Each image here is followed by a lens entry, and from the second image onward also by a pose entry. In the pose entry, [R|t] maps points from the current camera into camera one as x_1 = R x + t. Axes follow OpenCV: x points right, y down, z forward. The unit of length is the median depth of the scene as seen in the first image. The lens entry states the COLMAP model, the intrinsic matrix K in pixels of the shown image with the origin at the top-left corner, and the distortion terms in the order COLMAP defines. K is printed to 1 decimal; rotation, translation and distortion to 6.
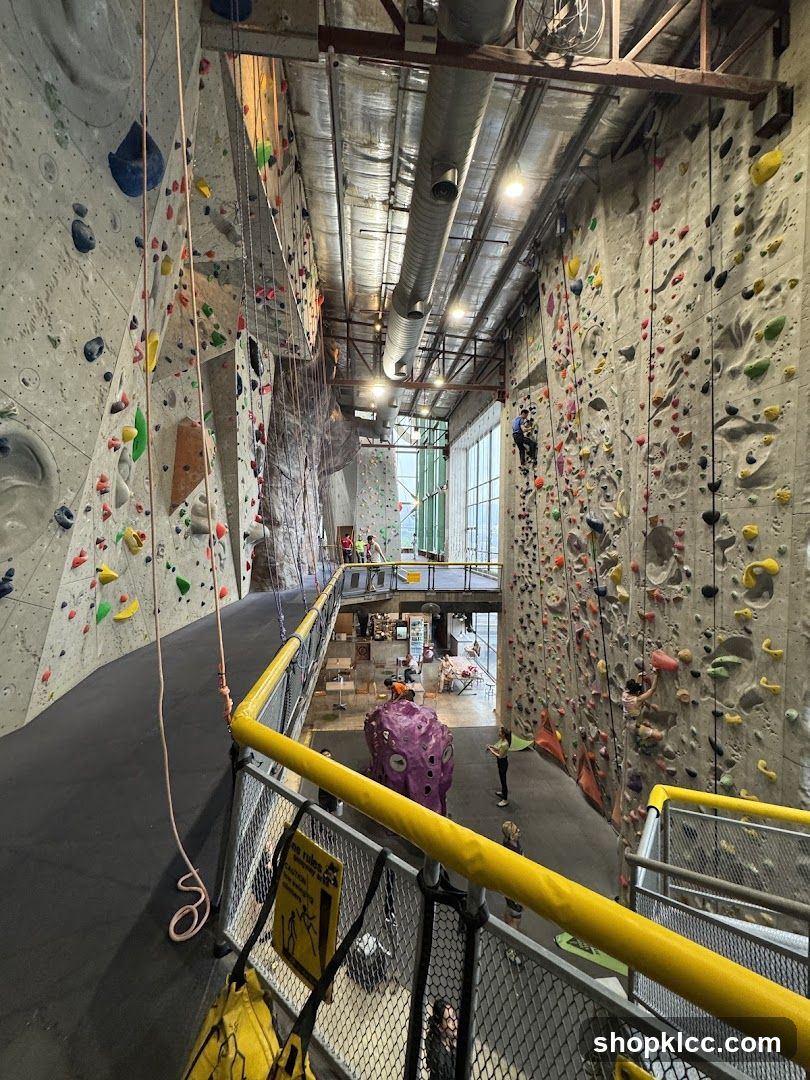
lens RADIAL K [[431.7, 0, 407.4], [0, 431.7, 544.0], [0, 0, 1]] dist [0.014735, 0.000078]
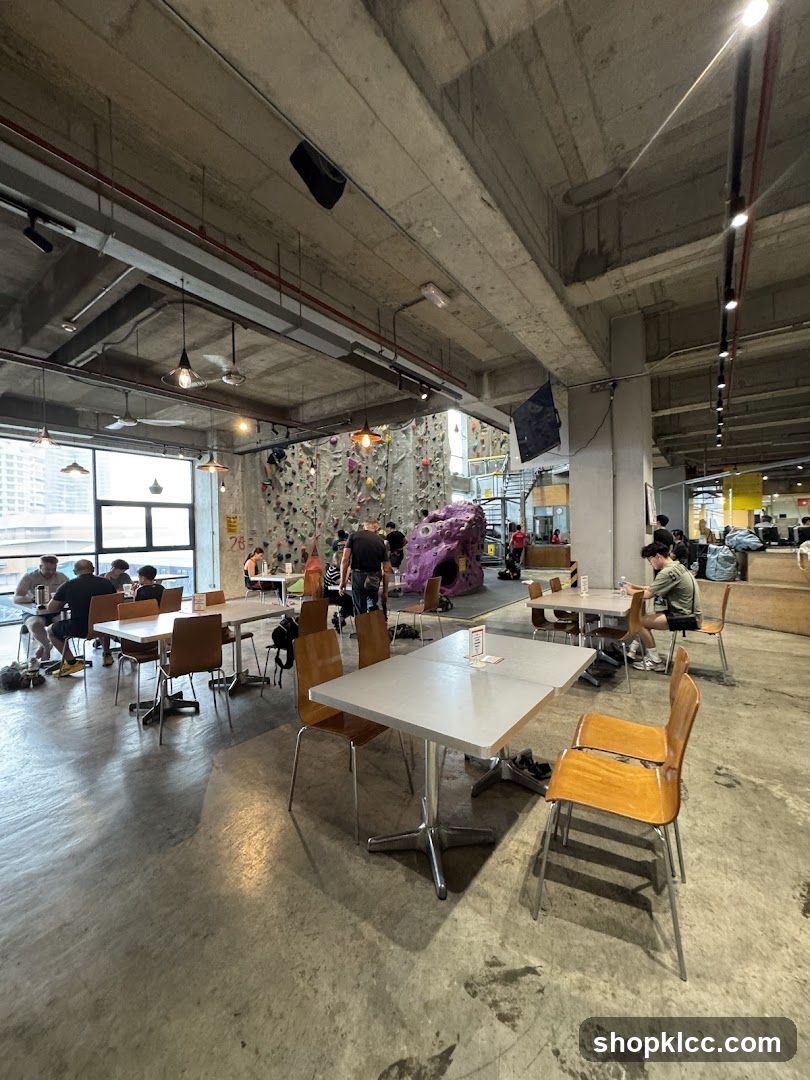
lens RADIAL K [[431.7, 0, 403.9], [0, 431.7, 538.1], [0, 0, 1]] dist [0.014735, 0.000078]
pose [[-0.741635, 0.001180, 0.670803, -0.579249], [0.024717, 0.999367, 0.025569, 0.340337], [-0.670348, 0.035543, -0.741195, 1.595076]]
